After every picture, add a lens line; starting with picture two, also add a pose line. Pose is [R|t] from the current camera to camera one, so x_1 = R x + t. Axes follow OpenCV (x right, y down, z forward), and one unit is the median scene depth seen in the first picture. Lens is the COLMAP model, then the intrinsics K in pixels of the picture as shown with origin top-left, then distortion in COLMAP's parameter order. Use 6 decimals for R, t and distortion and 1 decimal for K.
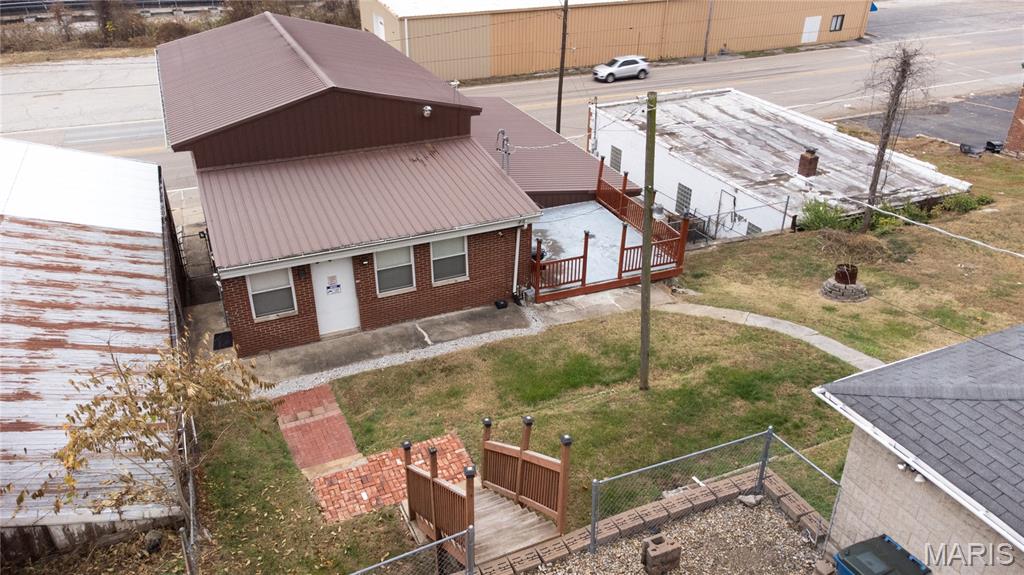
lens RADIAL K [[753.9, 0, 505.6], [0, 753.9, 278.8], [0, 0, 1]] dist [0.031148, 0.010342]
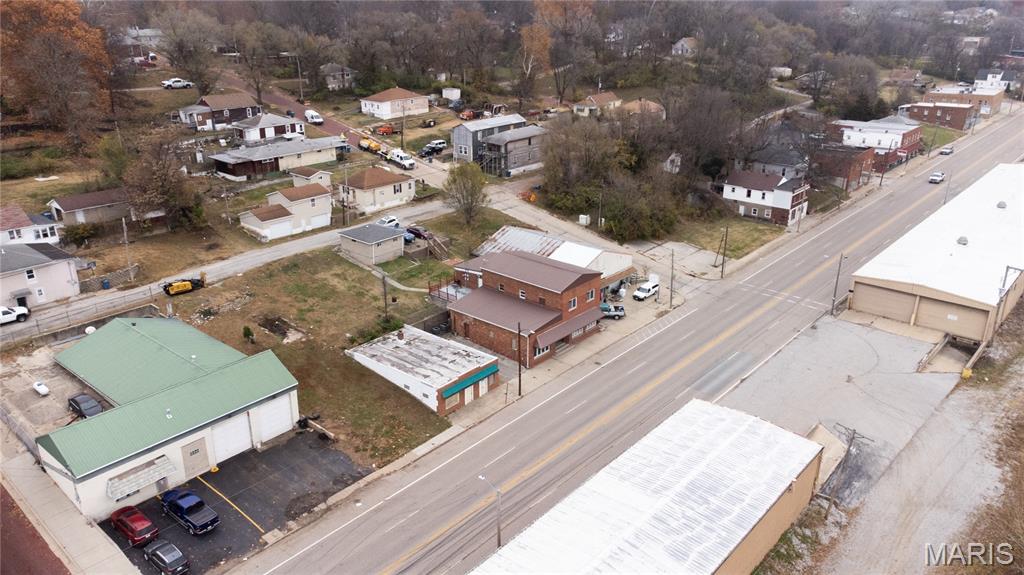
lens RADIAL K [[753.9, 0, 510.2], [0, 753.9, 284.2], [0, 0, 1]] dist [0.031148, 0.010342]
pose [[-0.897976, 0.158729, -0.410419, 1.743209], [-0.208235, 0.668361, 0.714095, -3.589020], [0.387656, 0.726704, -0.567119, 3.943967]]
